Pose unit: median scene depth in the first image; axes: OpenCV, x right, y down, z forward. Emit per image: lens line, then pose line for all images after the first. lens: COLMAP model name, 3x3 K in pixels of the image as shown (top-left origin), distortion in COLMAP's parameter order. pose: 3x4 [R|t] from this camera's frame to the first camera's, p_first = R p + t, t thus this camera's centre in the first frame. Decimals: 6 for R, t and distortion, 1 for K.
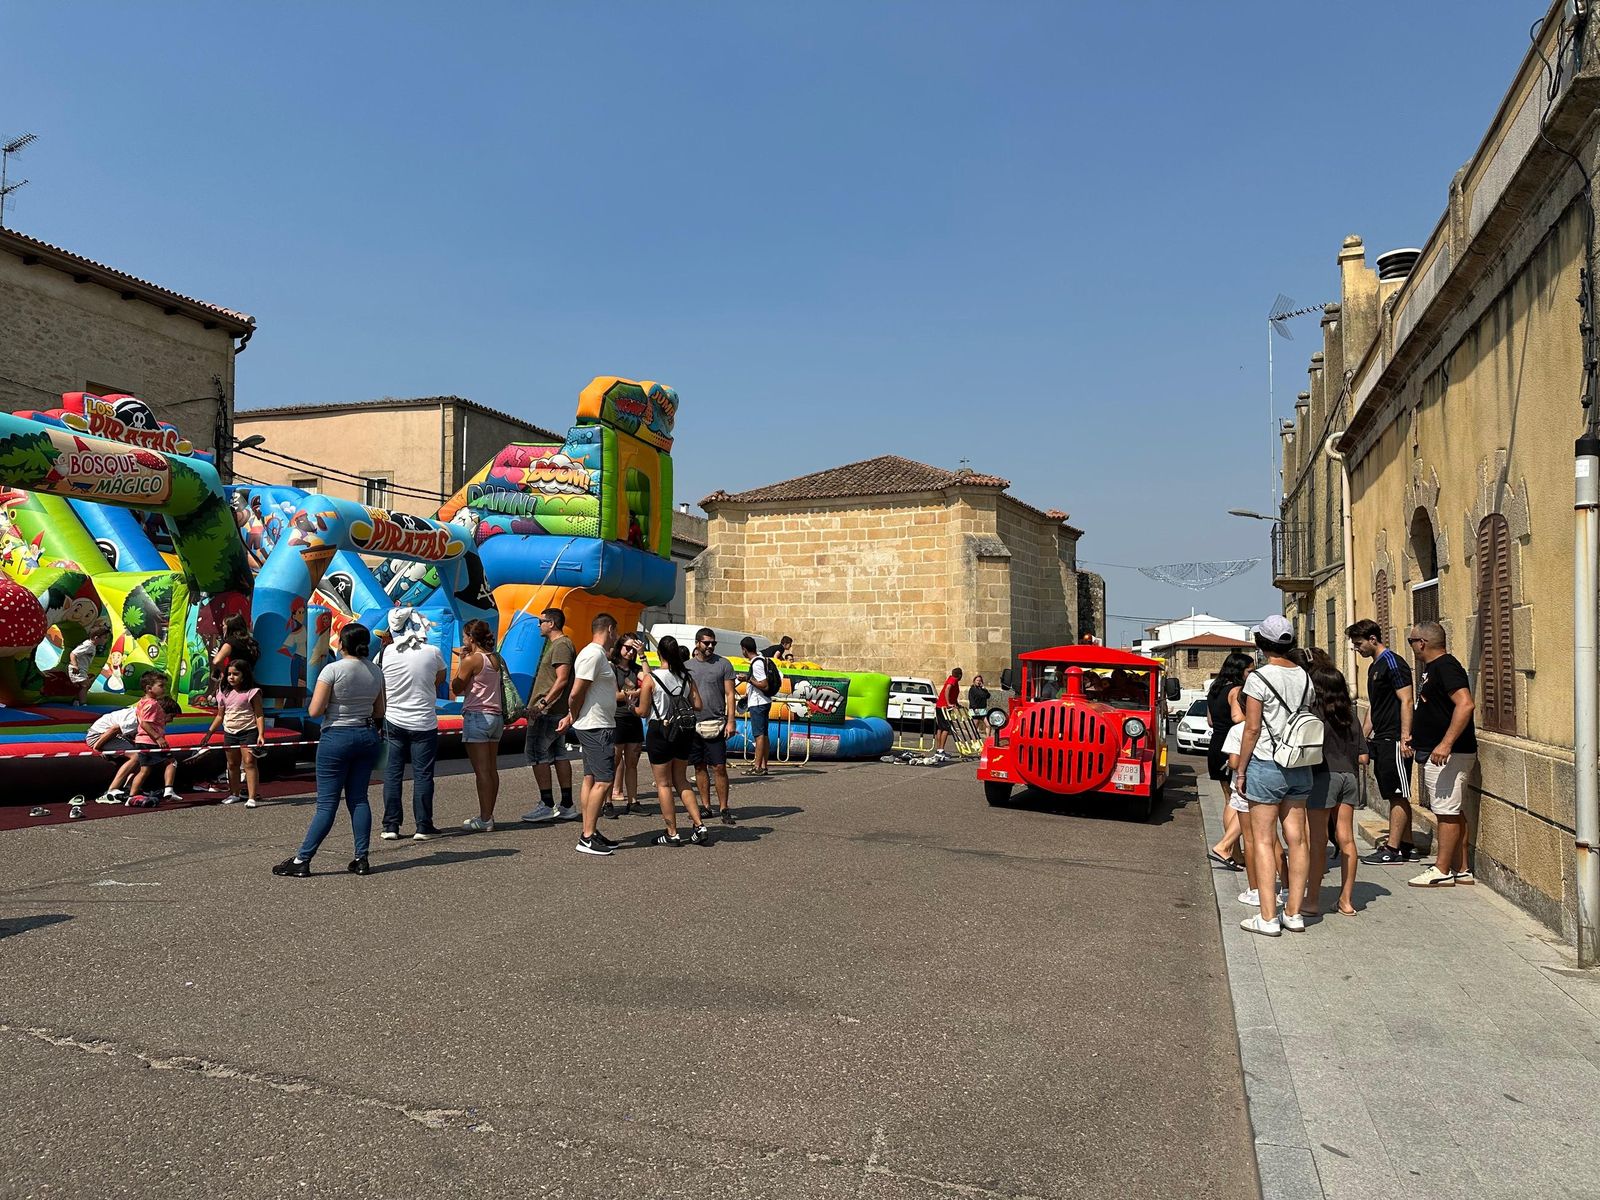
lens RADIAL K [[1121.6, 0, 800.2], [0, 1121.6, 596.5], [0, 0, 1]] dist [0.050615, -0.033239]
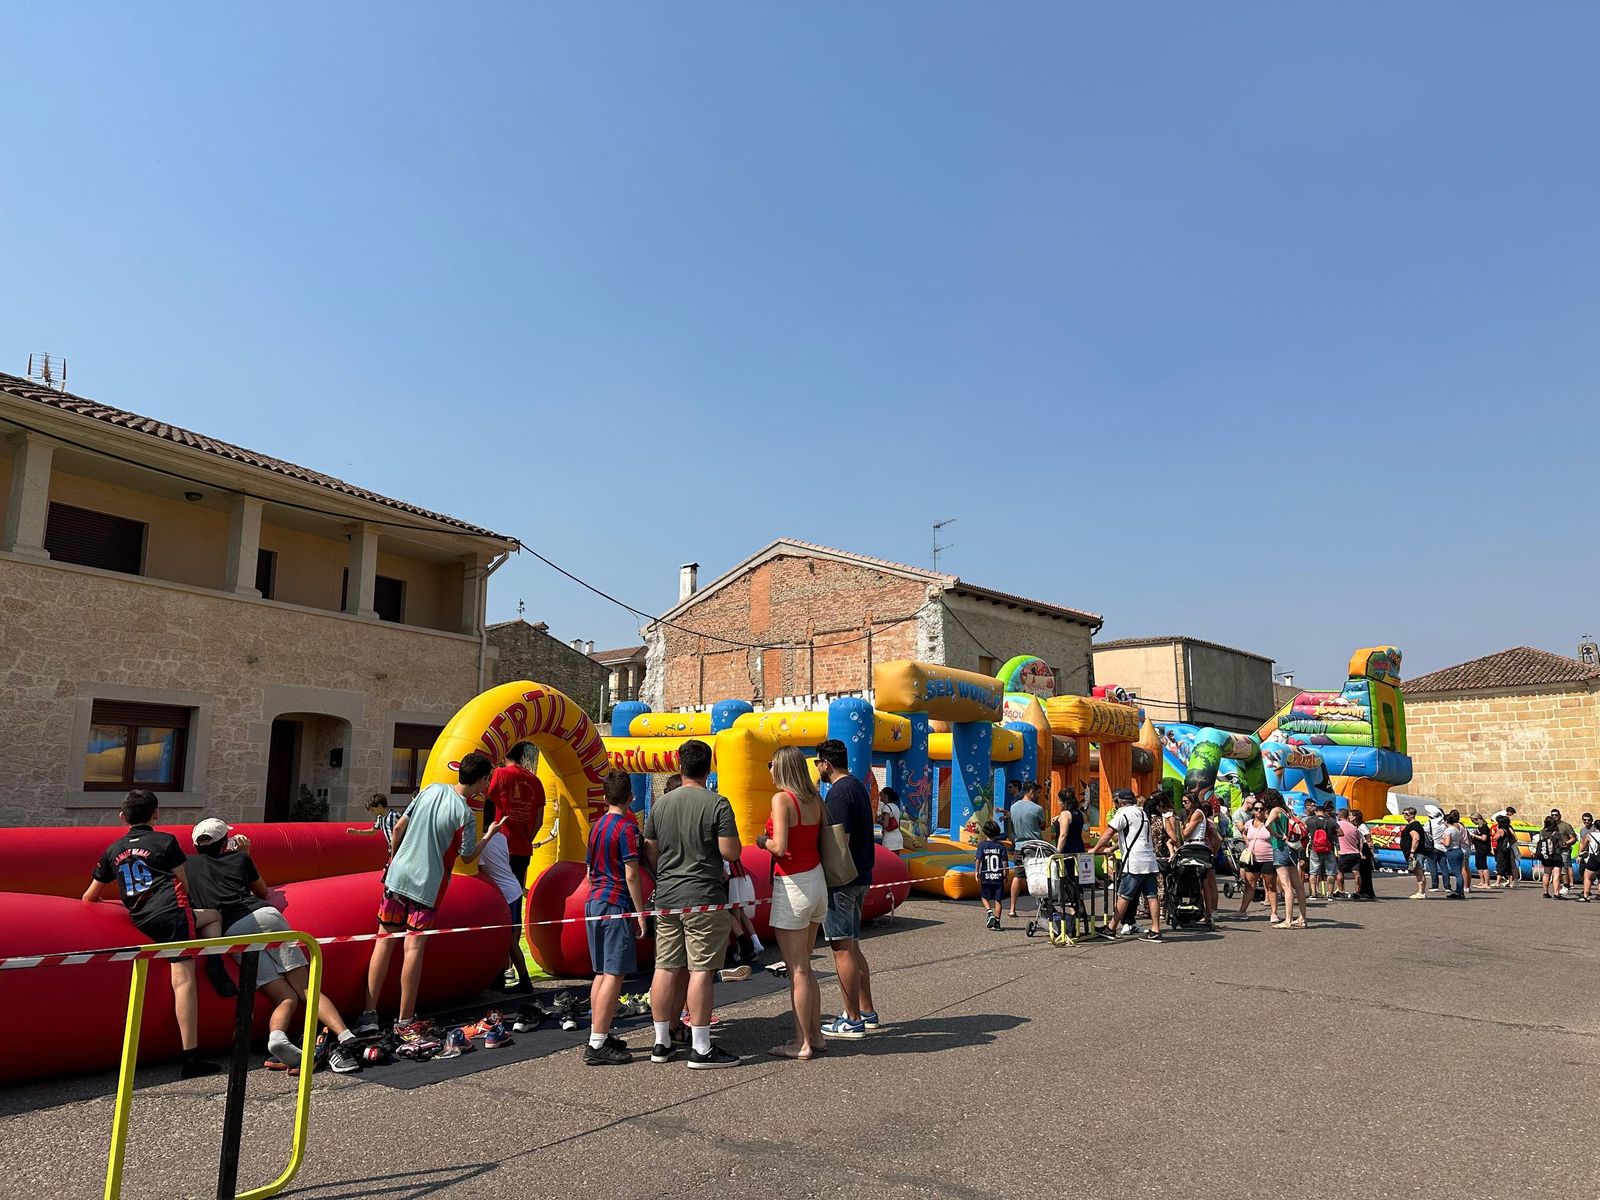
lens RADIAL K [[1141.6, 0, 782.3], [0, 1141.6, 612.3], [0, 0, 1]] dist [0.064255, -0.072223]
pose [[0.906588, -0.075466, -0.415214, -0.240669], [0.028685, 0.992625, -0.117780, -0.071855], [0.421040, 0.094868, 0.902067, -0.929011]]
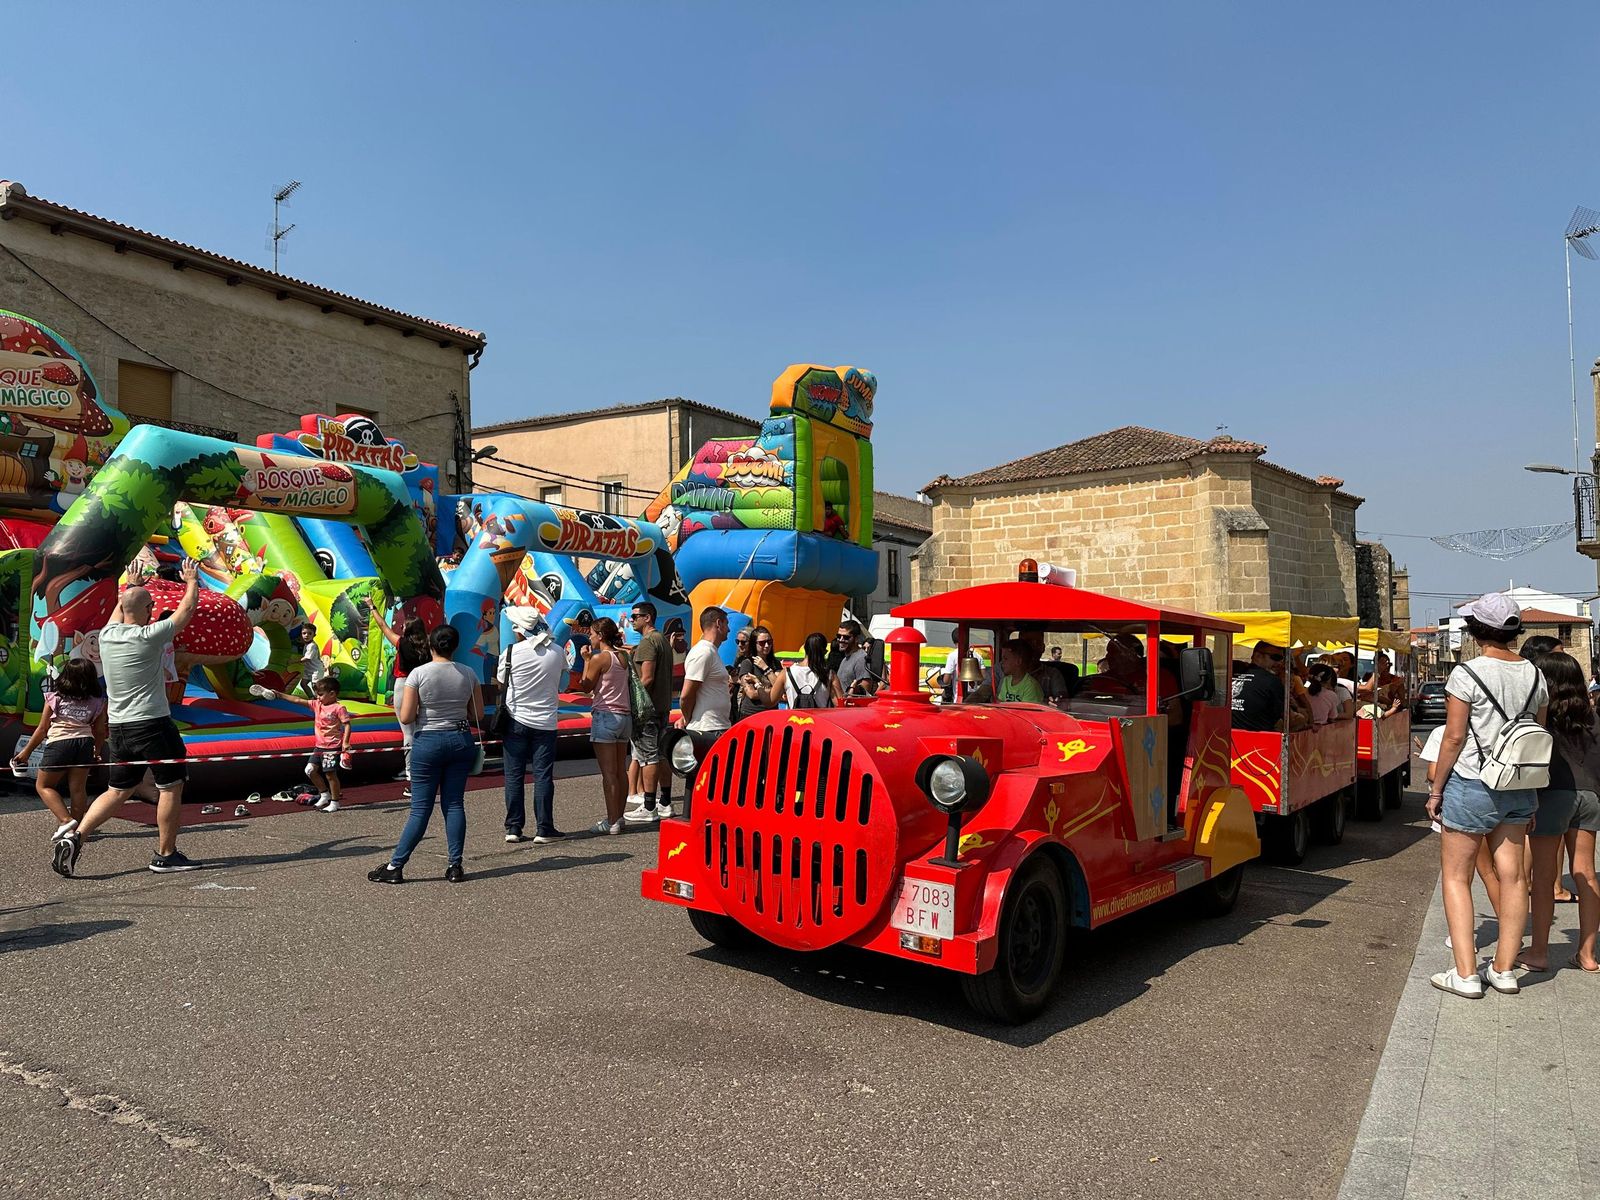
lens RADIAL K [[1122.8, 0, 789.1], [0, 1122.8, 606.0], [0, 0, 1]] dist [0.126239, -0.107357]
pose [[0.971474, -0.025686, -0.235749, 0.045857], [0.030013, 0.999440, 0.014785, 0.000103], [0.235237, -0.021438, 0.971702, 0.037535]]
